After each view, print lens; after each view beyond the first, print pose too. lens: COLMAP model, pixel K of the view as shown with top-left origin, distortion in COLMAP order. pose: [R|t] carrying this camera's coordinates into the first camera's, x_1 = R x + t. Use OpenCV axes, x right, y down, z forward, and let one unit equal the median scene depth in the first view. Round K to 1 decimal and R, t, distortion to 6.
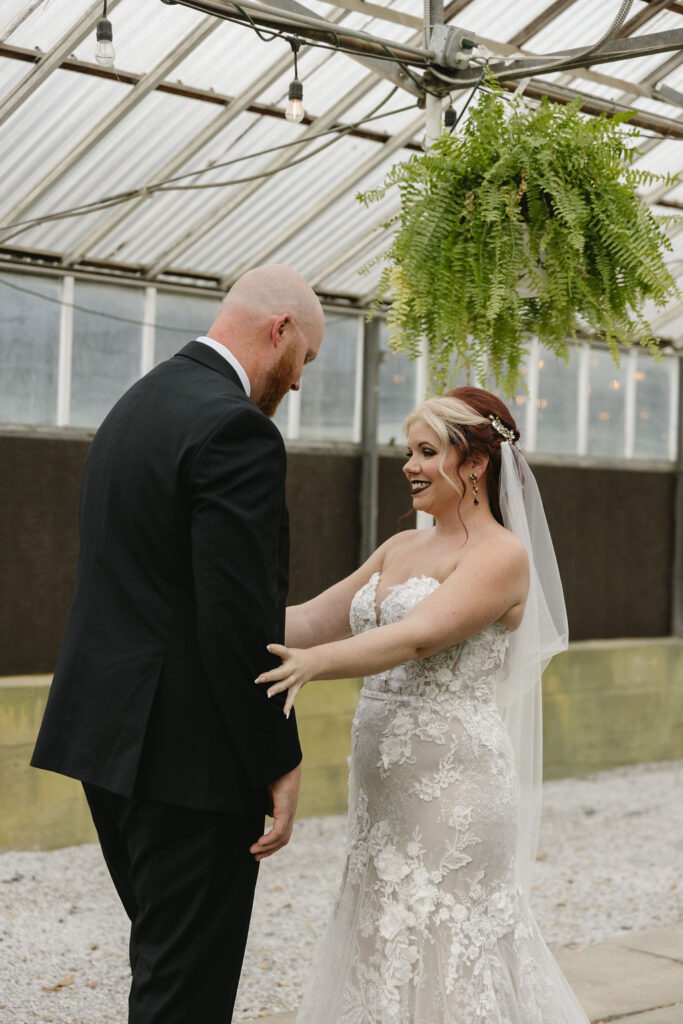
lens RADIAL K [[1946.8, 0, 341.5], [0, 1946.8, 512.0], [0, 0, 1]] dist [0.038126, -0.340841]
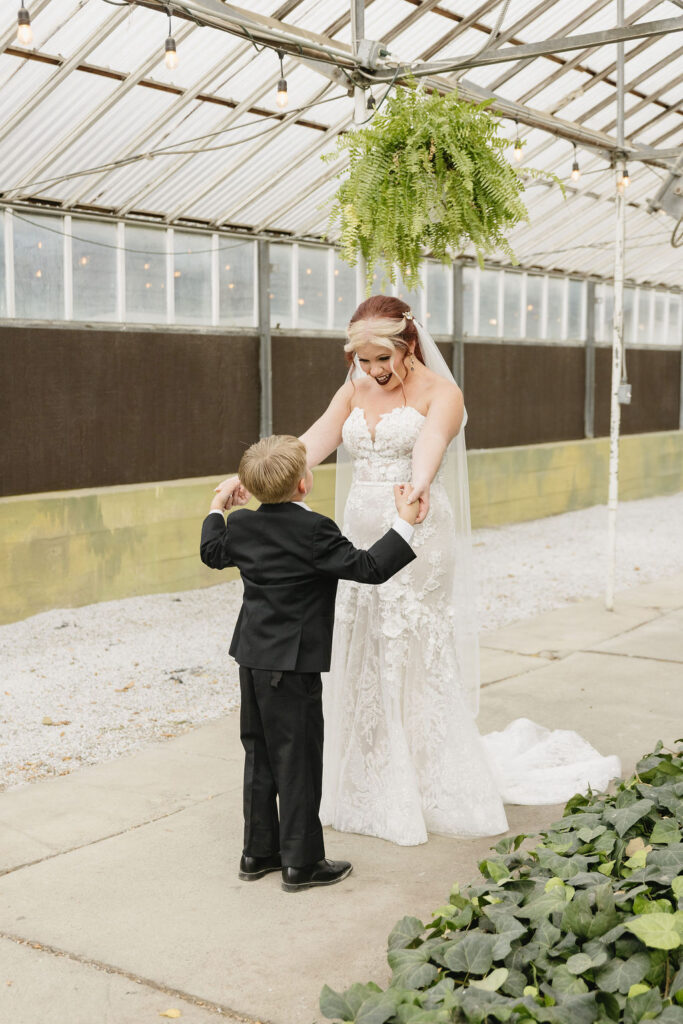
lens RADIAL K [[1346.9, 0, 341.5], [0, 1346.9, 512.0], [0, 0, 1]] dist [-0.003683, -0.029762]
pose [[0.989776, -0.046071, 0.134983, -0.103769], [0.032752, 0.994520, 0.099281, 0.006611], [-0.138817, -0.093845, 0.985862, -0.043957]]
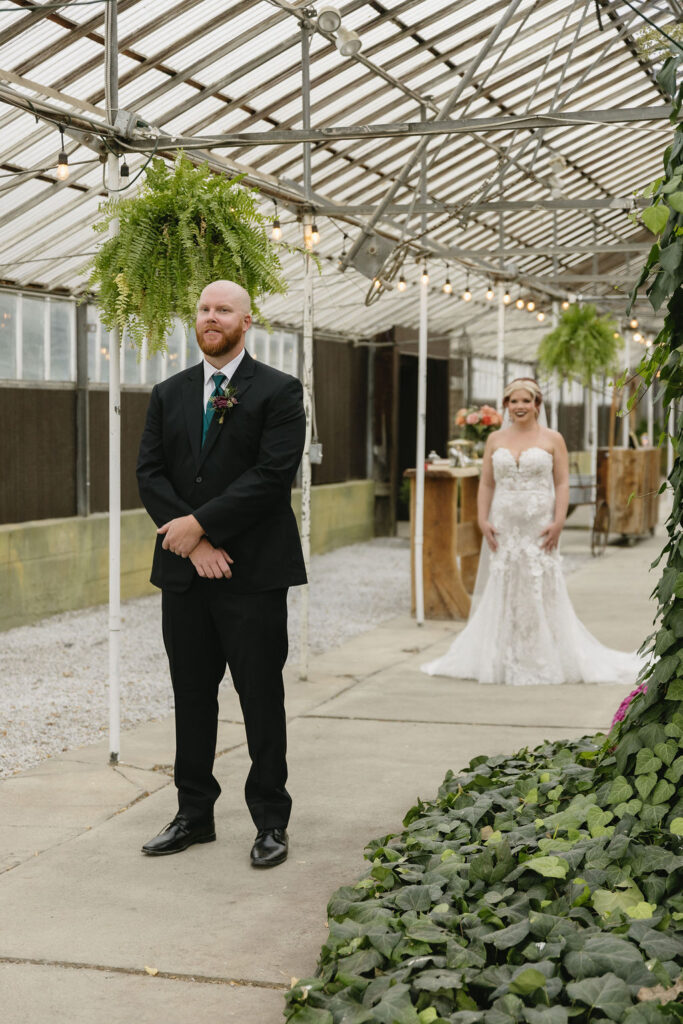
lens RADIAL K [[1808.6, 0, 341.5], [0, 1808.6, 512.0], [0, 0, 1]] dist [0.000504, -0.001303]
pose [[0.894203, -0.049334, 0.444935, -0.369487], [0.024065, 0.997769, 0.062269, -0.017549], [-0.447015, -0.044974, 0.893395, -0.295327]]
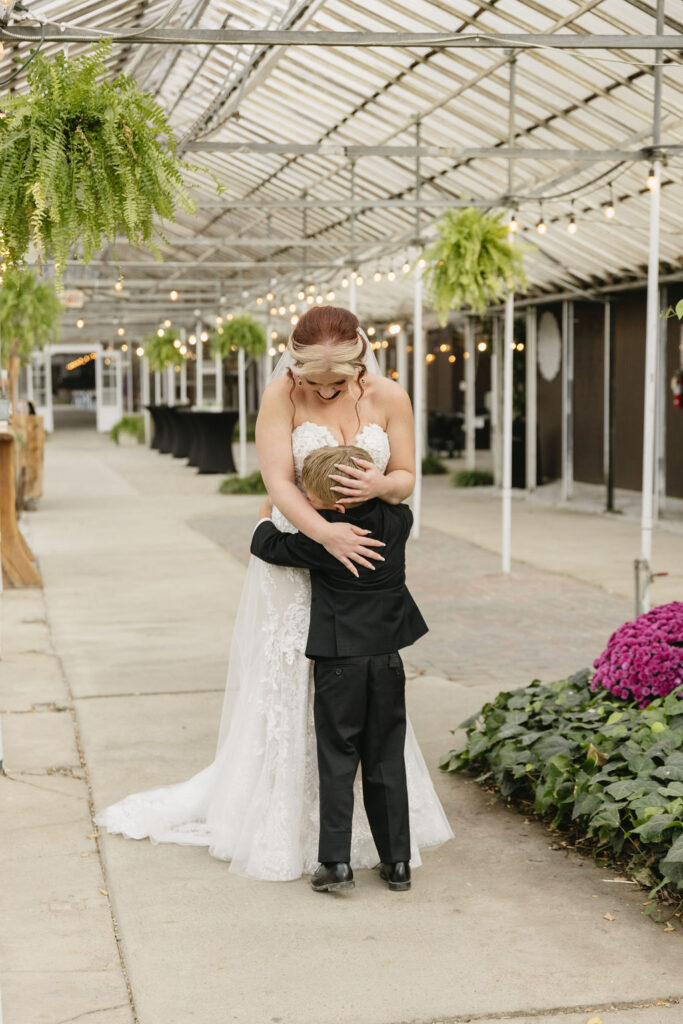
lens RADIAL K [[1636.3, 0, 369.2], [0, 1636.3, 512.0], [0, 0, 1]] dist [0.012242, -0.021360]
pose [[0.552756, -0.091167, 0.828342, -0.609254], [0.024395, 0.995342, 0.093268, -0.004116], [-0.832986, -0.031347, 0.552405, 0.173122]]
